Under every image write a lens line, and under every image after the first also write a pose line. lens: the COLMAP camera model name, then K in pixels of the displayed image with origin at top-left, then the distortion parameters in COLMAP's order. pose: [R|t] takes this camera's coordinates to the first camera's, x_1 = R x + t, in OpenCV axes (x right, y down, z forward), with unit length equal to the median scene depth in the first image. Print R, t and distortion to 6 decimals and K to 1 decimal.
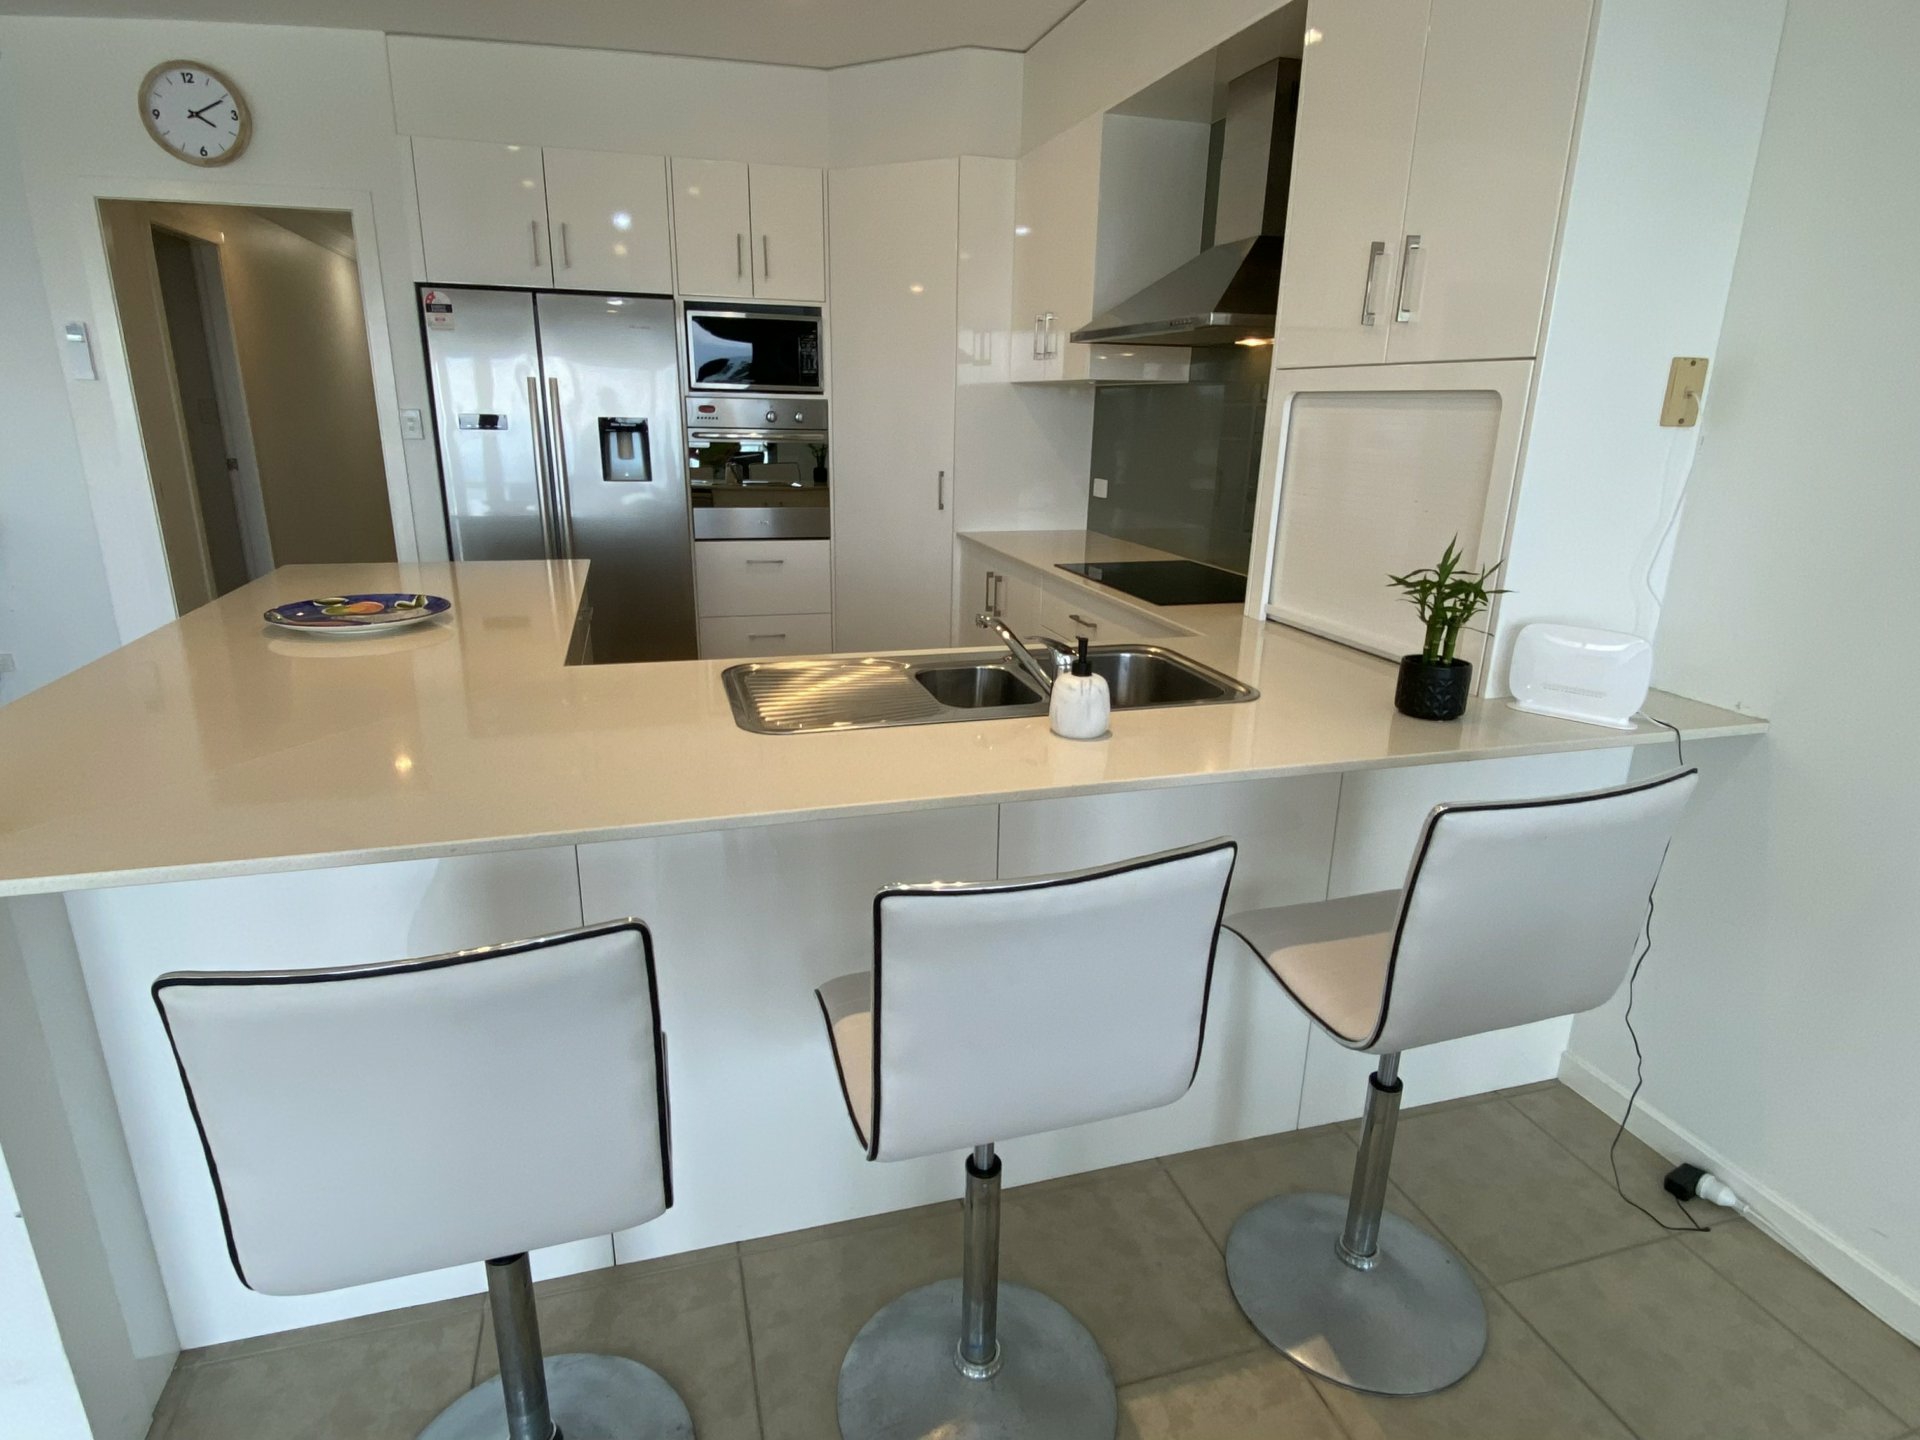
lens RADIAL K [[989.7, 0, 960.0], [0, 989.7, 720.0], [0, 0, 1]] dist [-0.007044, -0.001030]
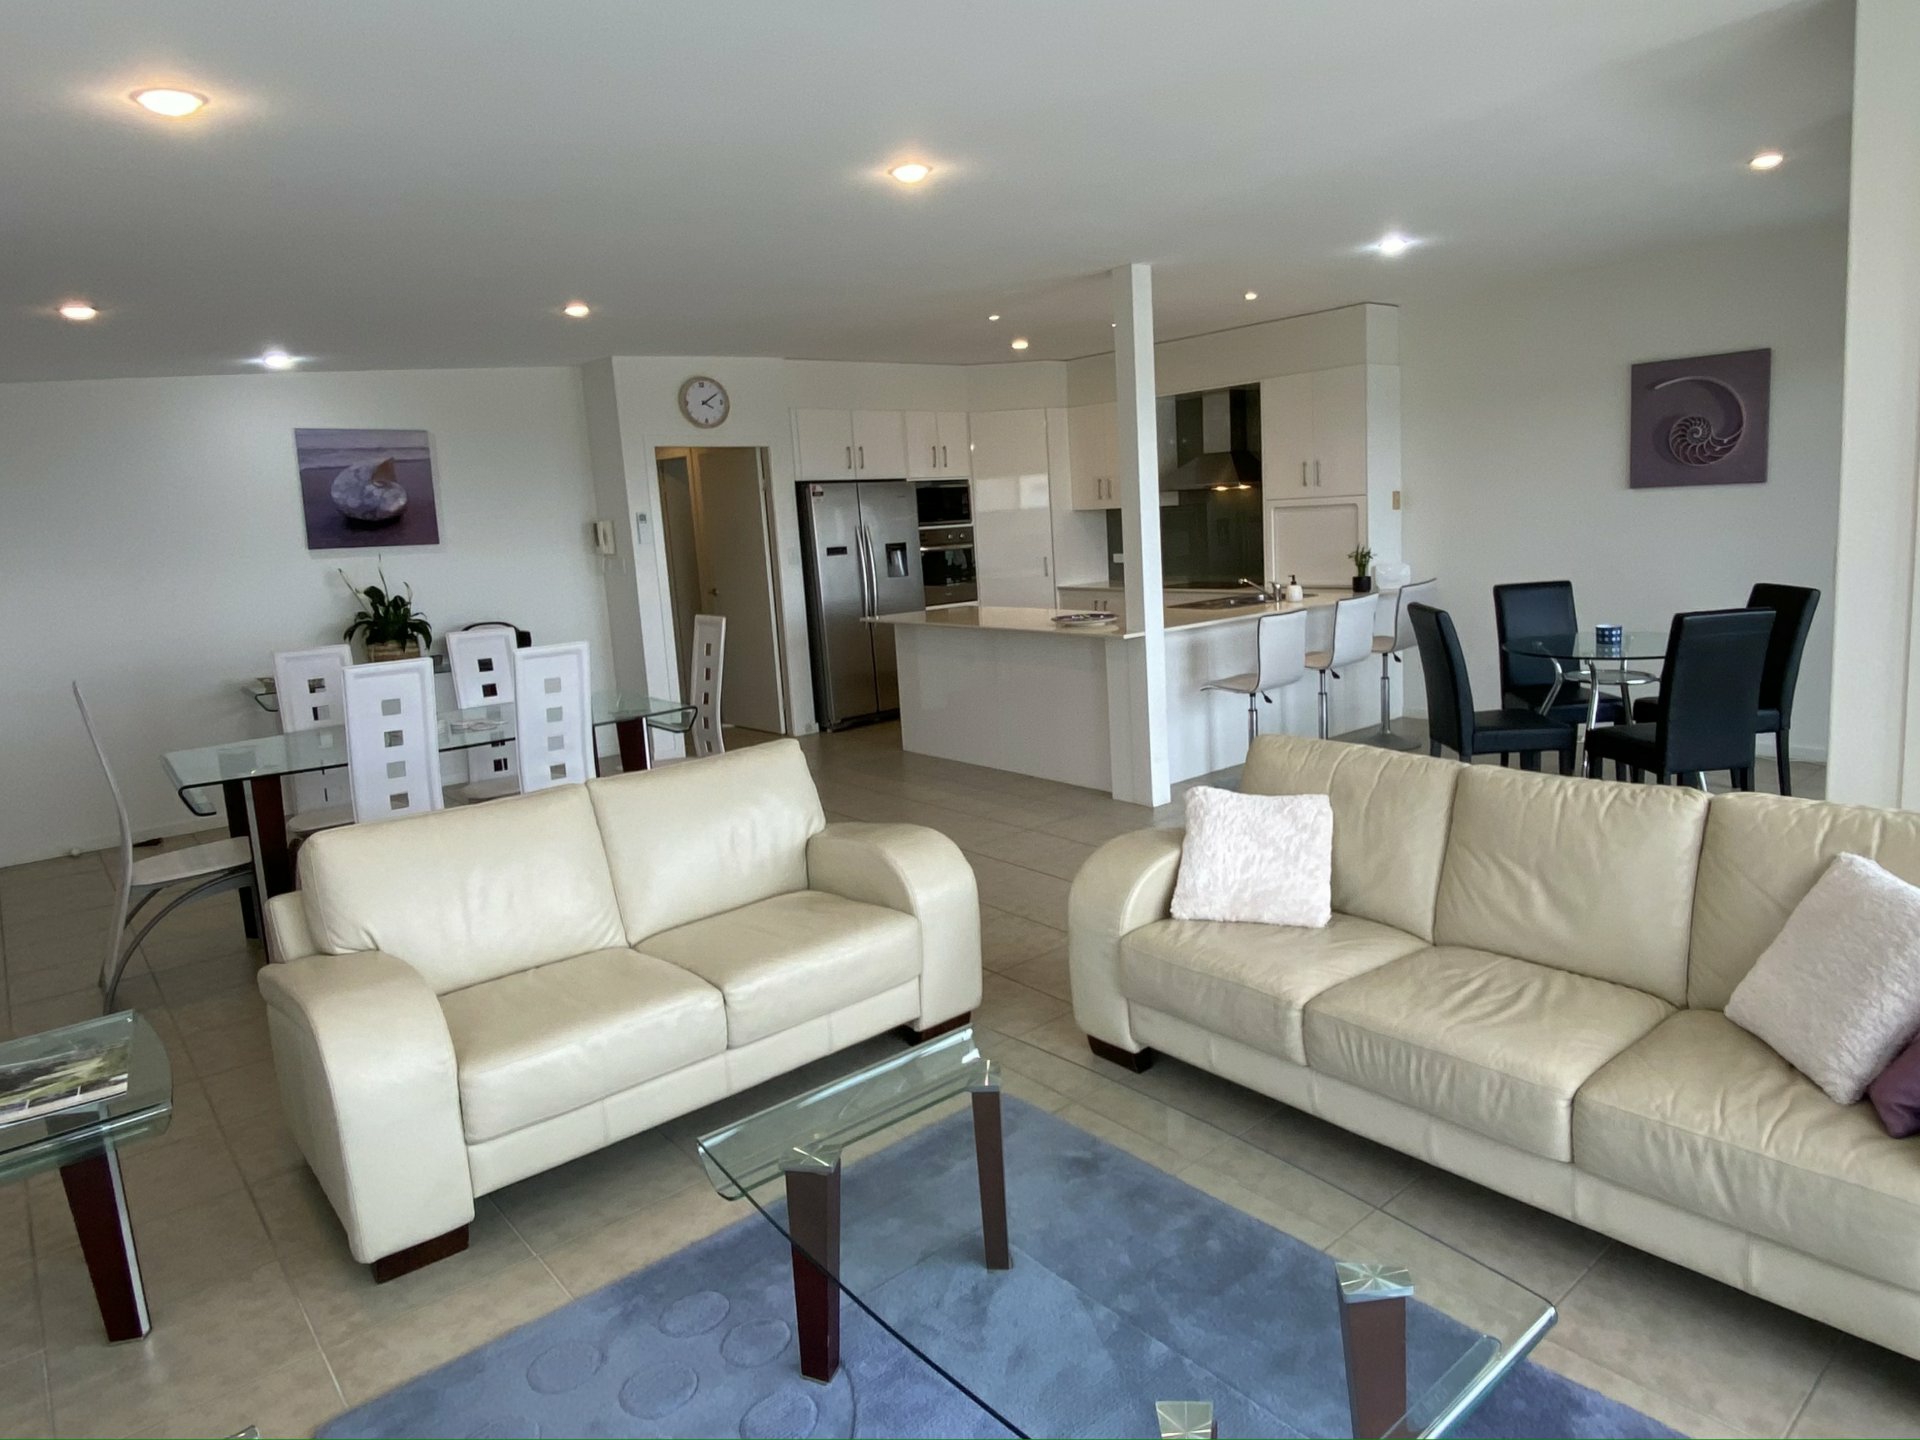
lens RADIAL K [[1152.3, 0, 960.0], [0, 1152.3, 720.0], [0, 0, 1]] dist [0.044066, -0.000303]
pose [[0.914244, -0.138238, 0.380852, -1.255588], [0.187850, 0.977481, -0.096142, 0.288122], [-0.358985, 0.159440, 0.919624, -1.129828]]
